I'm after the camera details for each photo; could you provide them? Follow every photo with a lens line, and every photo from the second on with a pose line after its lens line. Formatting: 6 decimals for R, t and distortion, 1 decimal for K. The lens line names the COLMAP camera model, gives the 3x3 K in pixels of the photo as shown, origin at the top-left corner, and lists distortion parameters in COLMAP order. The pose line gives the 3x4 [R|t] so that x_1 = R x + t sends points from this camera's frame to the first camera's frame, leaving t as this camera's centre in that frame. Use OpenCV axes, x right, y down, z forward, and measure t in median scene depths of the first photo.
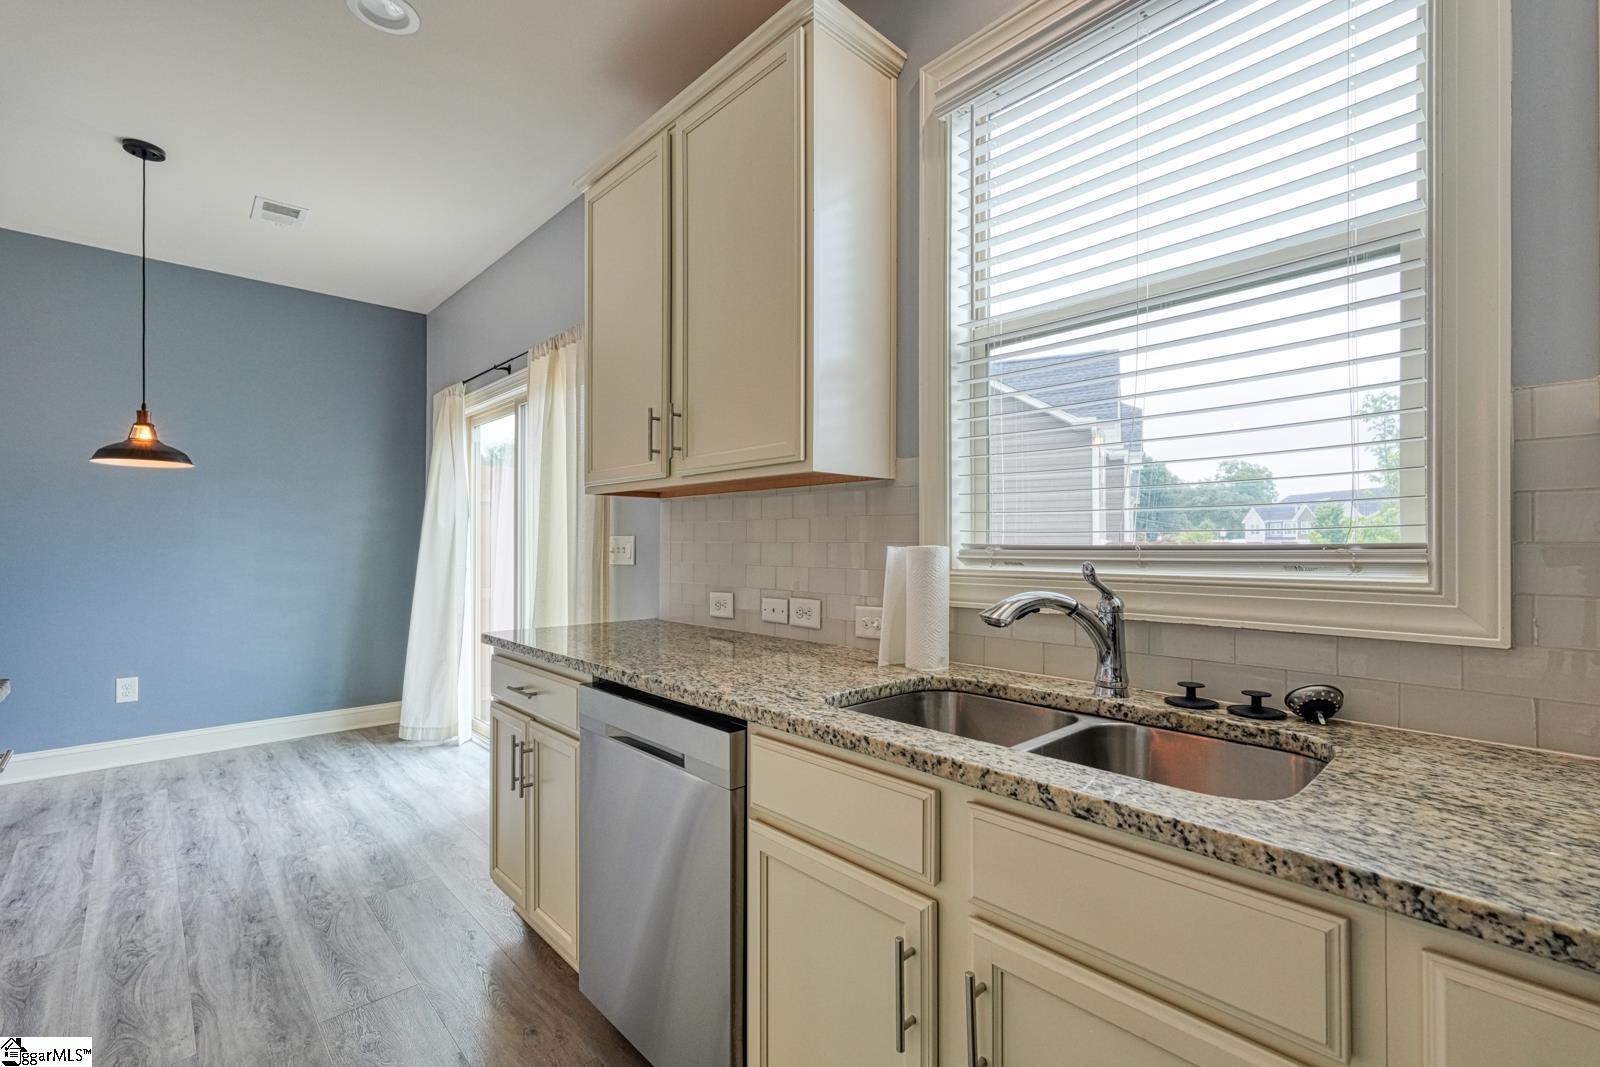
lens RADIAL K [[702.5, 0, 800.5], [0, 702.5, 540.4], [0, 0, 1]] dist [0.001867, 0.000301]
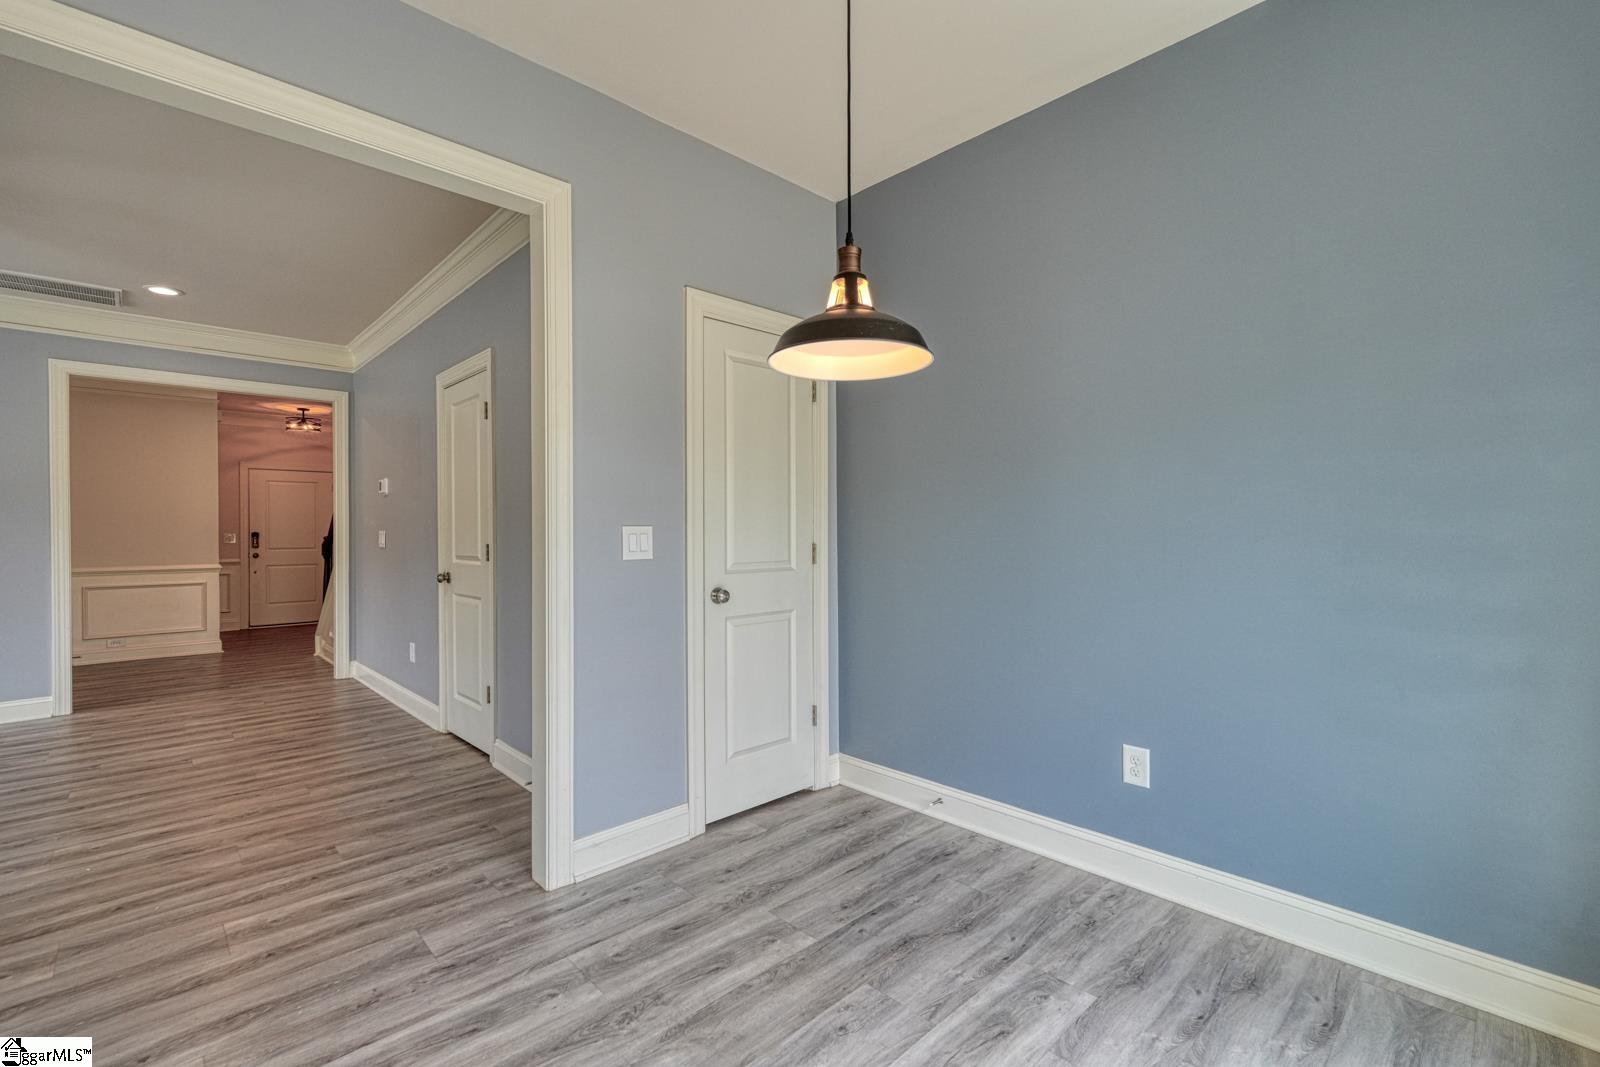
lens RADIAL K [[702.5, 0, 799.8], [0, 702.5, 529.3], [0, 0, 1]] dist [0.001867, 0.000301]
pose [[0.004678, -0.001473, -0.999988, -0.710876], [0.010849, 0.999940, -0.001423, 0.003917], [0.999930, -0.010842, 0.004694, 1.475680]]
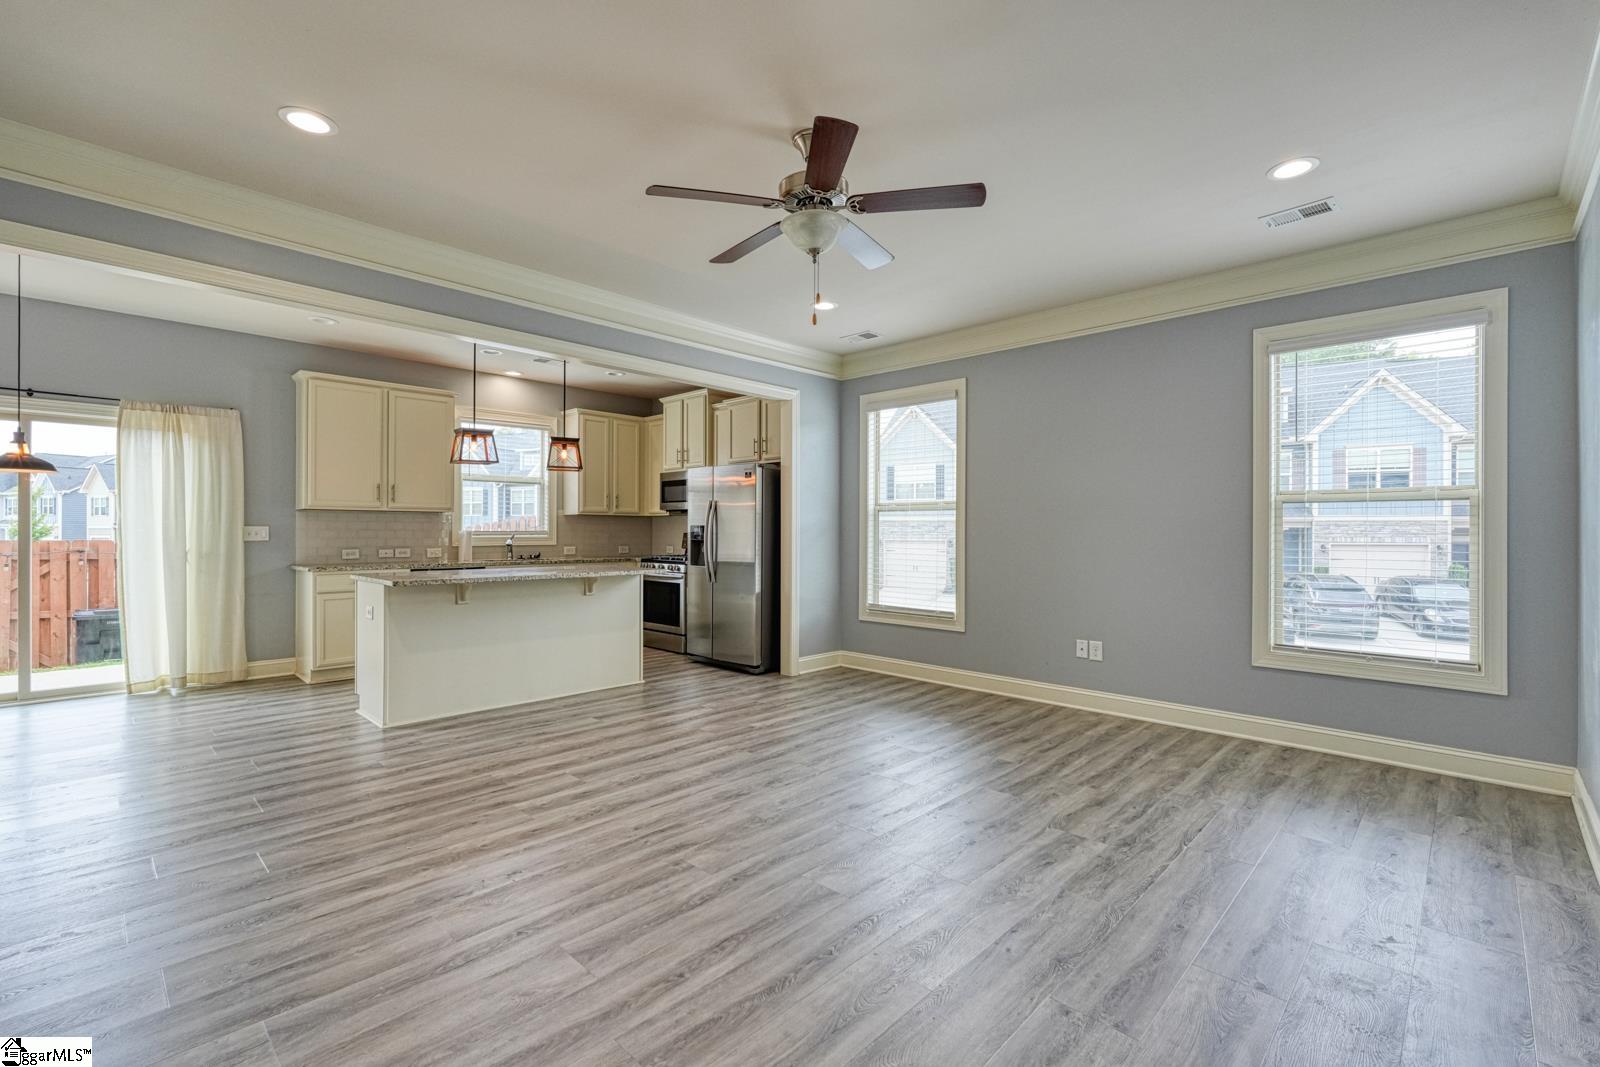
lens RADIAL K [[702.5, 0, 810.0], [0, 702.5, 532.4], [0, 0, 1]] dist [0.001867, 0.000301]
pose [[-0.057618, -0.002640, 0.998335, -3.642607], [-0.005810, 0.999980, 0.002309, -0.005065], [-0.998322, -0.005667, -0.057632, -0.695821]]
